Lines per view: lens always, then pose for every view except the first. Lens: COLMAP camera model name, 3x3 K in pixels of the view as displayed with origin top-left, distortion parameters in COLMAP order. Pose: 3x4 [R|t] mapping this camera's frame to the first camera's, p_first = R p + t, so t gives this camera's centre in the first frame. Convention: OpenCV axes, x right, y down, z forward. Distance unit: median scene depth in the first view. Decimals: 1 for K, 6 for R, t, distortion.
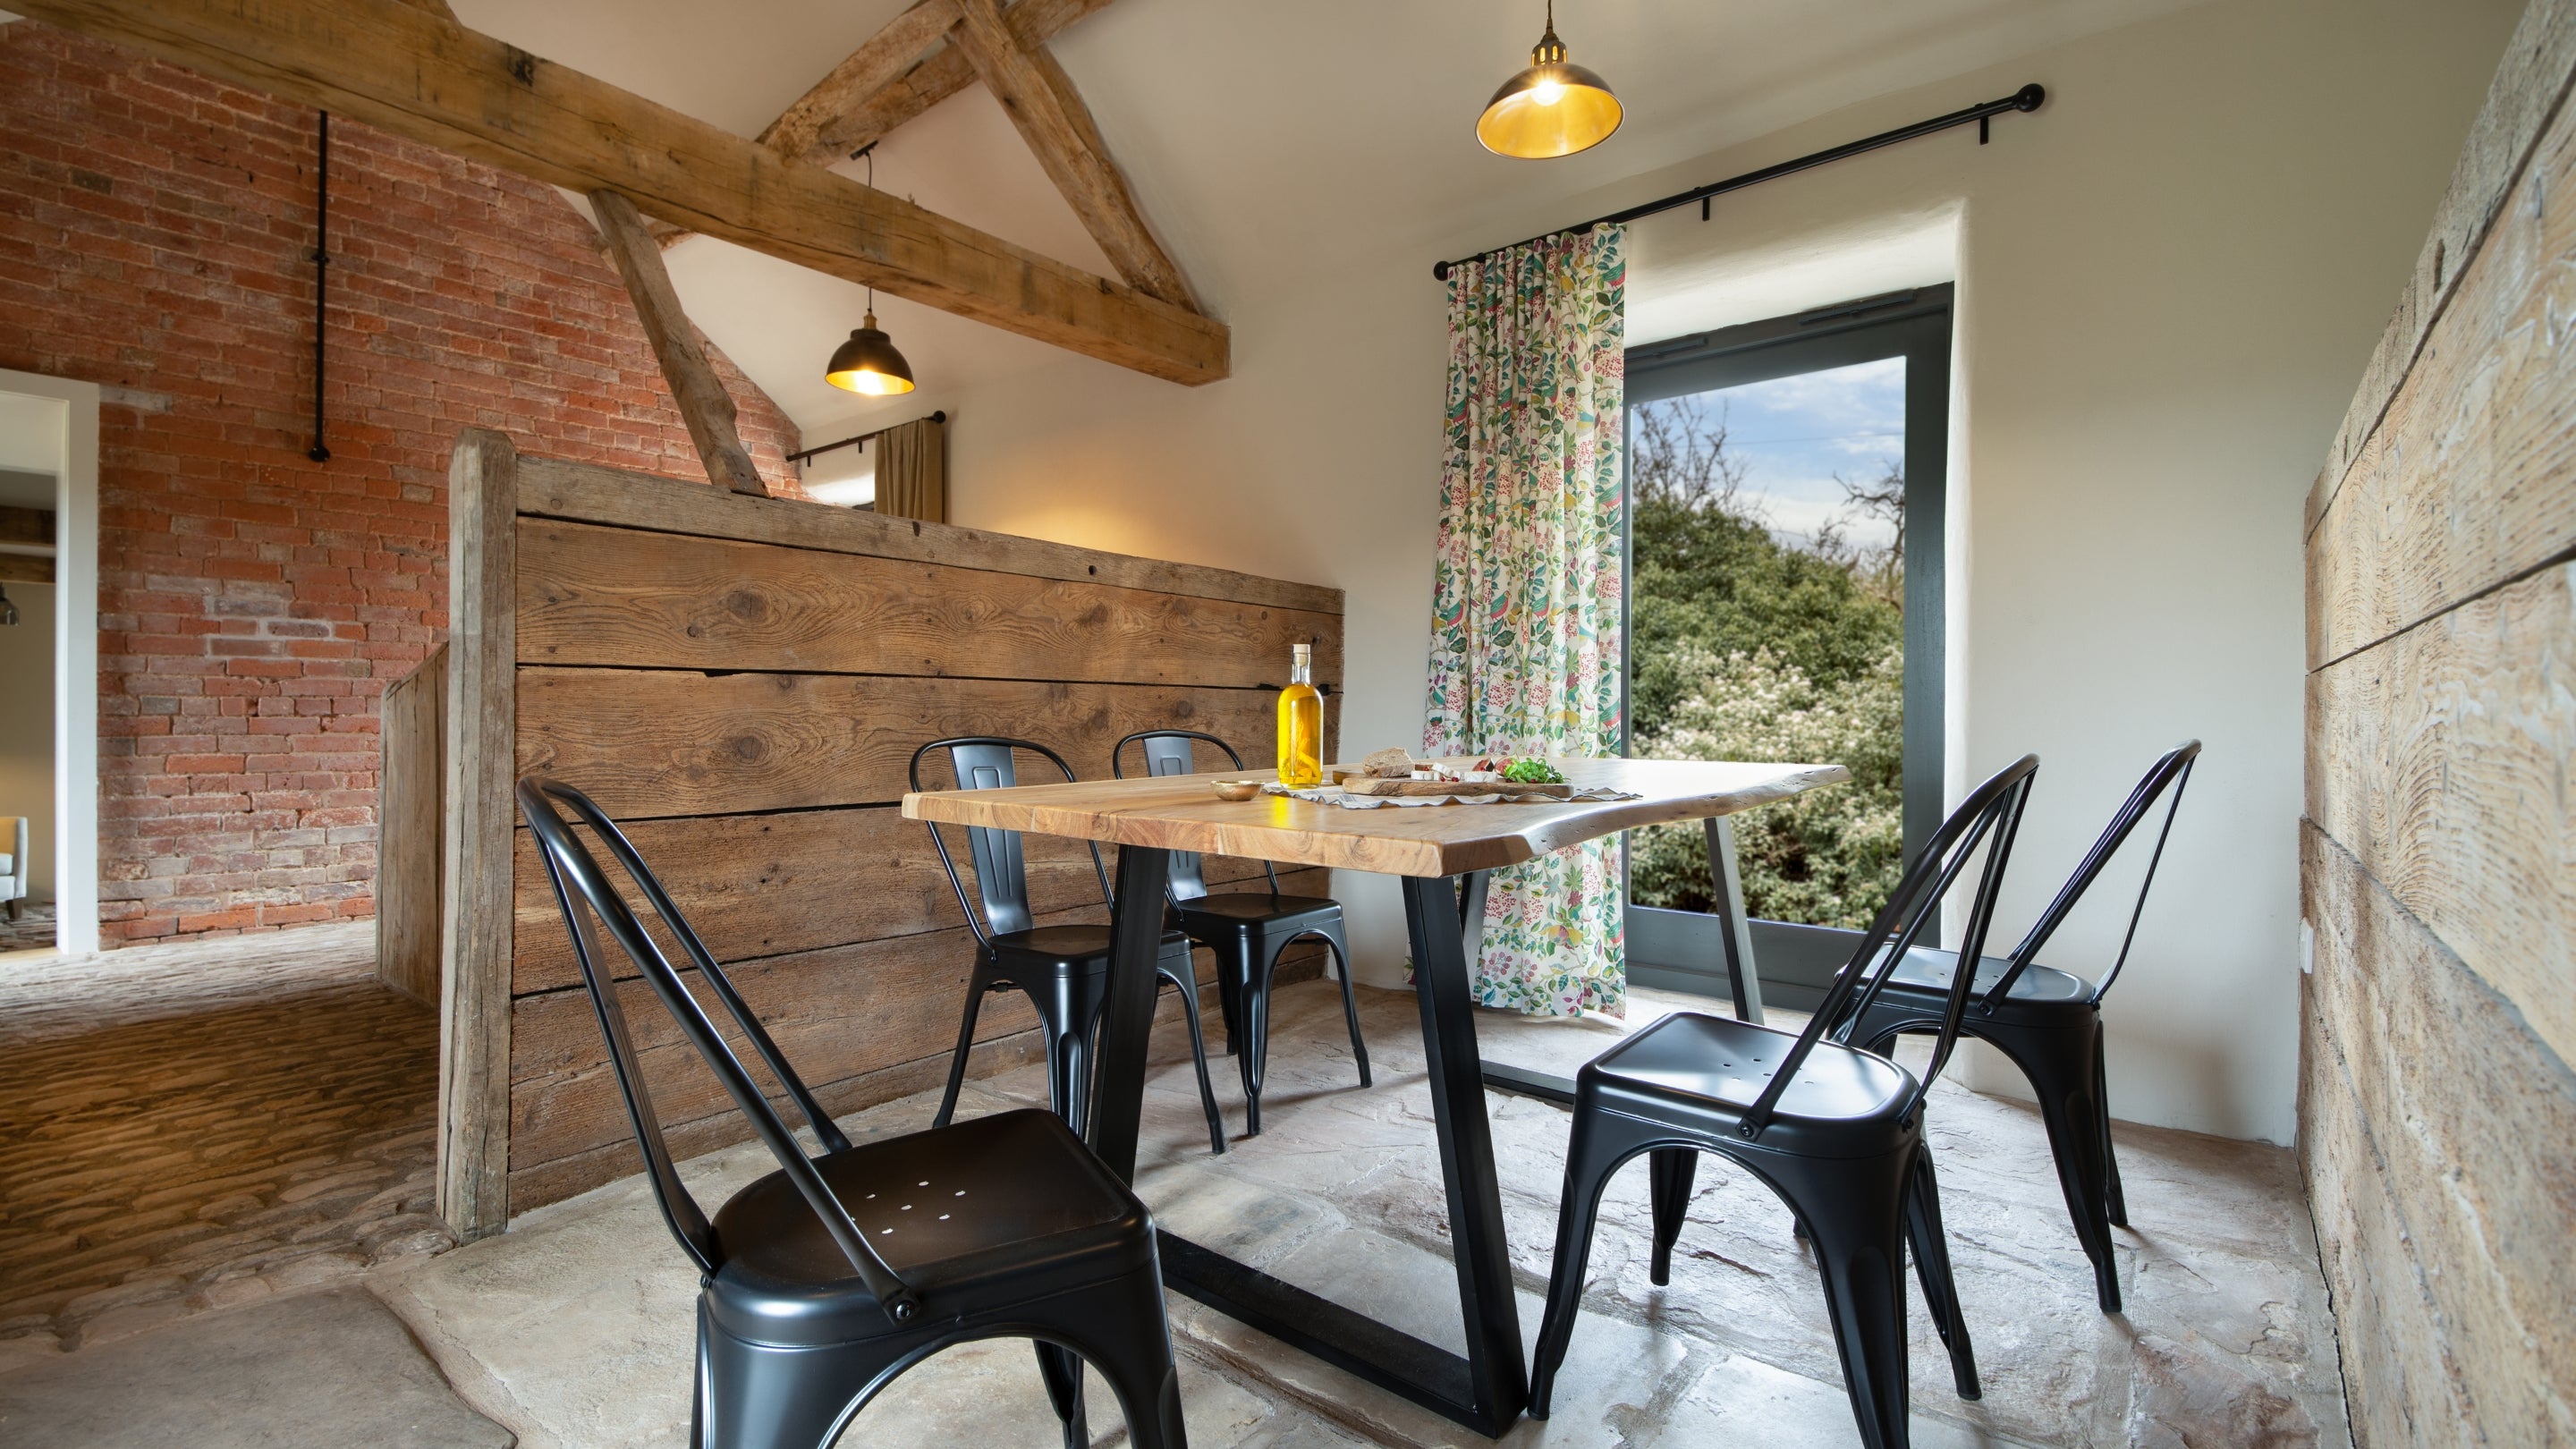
lens RADIAL K [[1133.4, 0, 1288.0], [0, 1133.4, 724.5], [0, 0, 1]] dist [0.013151, -0.013723]
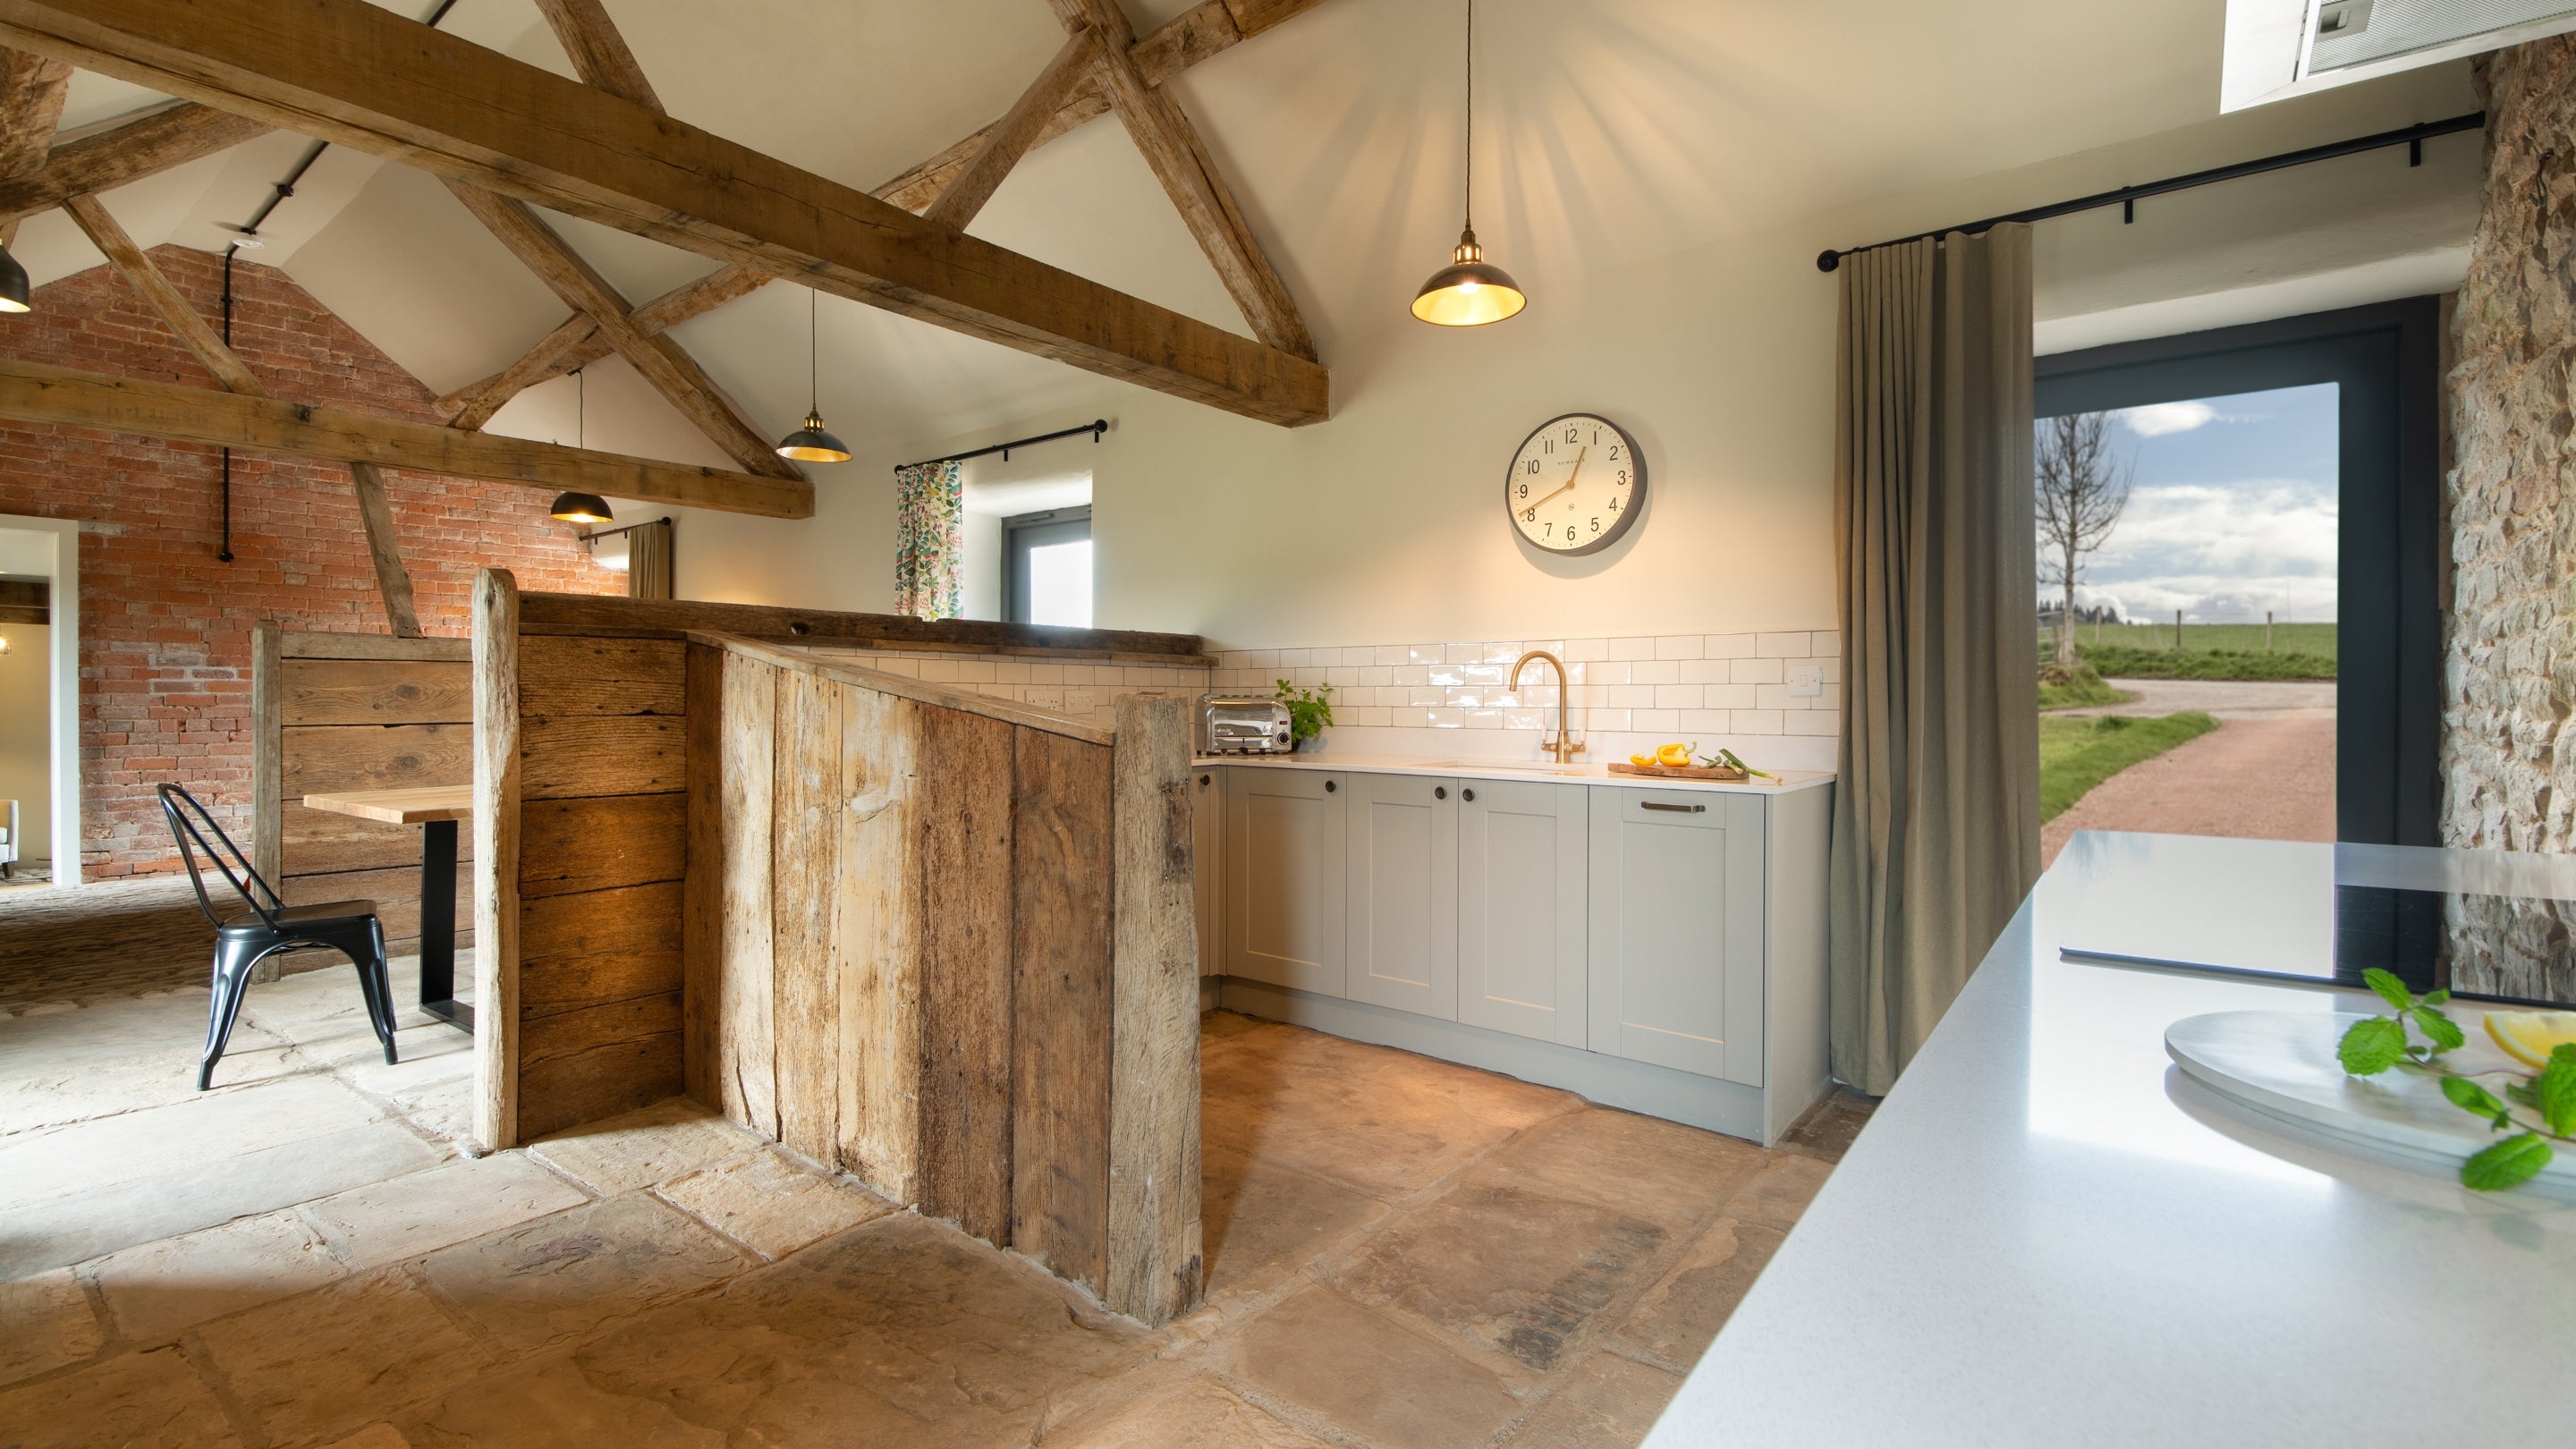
lens RADIAL K [[1120.1, 0, 1288.0], [0, 1120.1, 724.5], [0, 0, 1]] dist [-0.003289, -0.006716]
pose [[0.999583, 0.001367, 0.028844, 0.556827], [-0.001654, 0.999949, 0.009954, -0.036828], [-0.028829, -0.009998, 0.999534, -0.558335]]
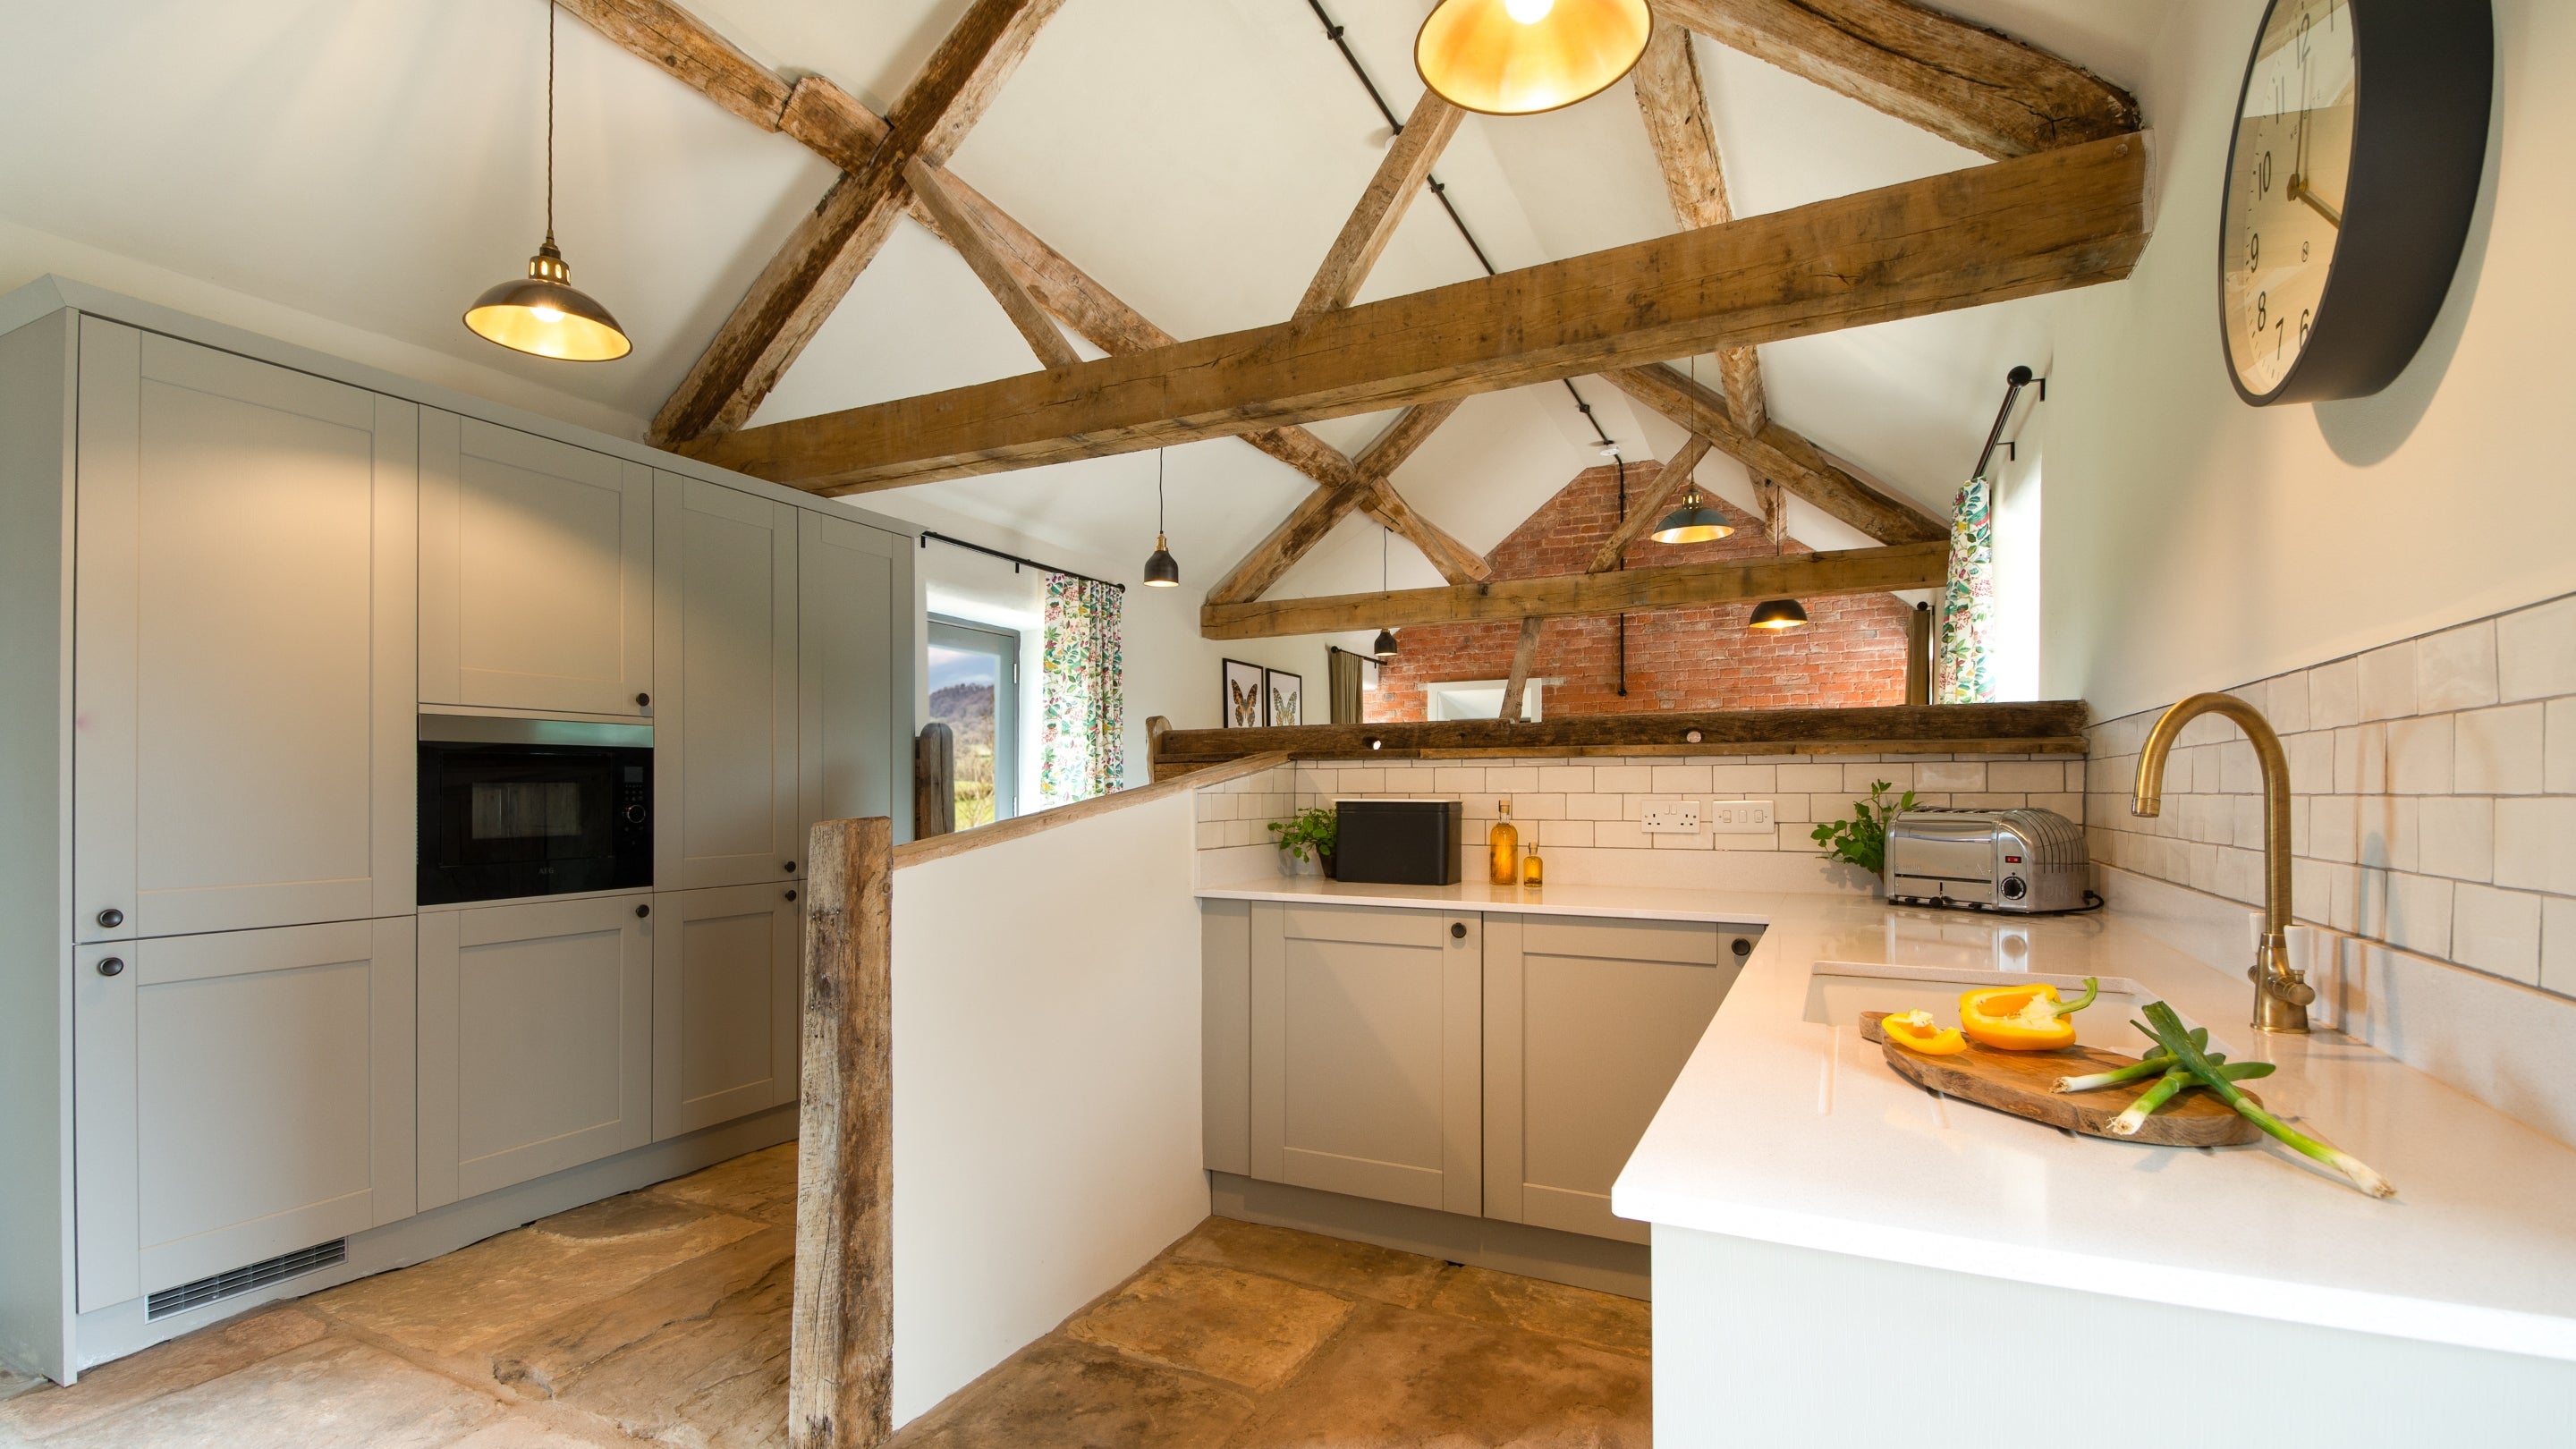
lens RADIAL K [[1129.9, 0, 1282.6], [0, 1129.9, 792.5], [0, 0, 1]] dist [0.001697, 0.000056]
pose [[0.231275, -0.002467, -0.972885, 1.003981], [-0.008803, 0.999951, -0.004628, -0.055288], [0.972849, 0.009635, 0.231241, -0.025224]]
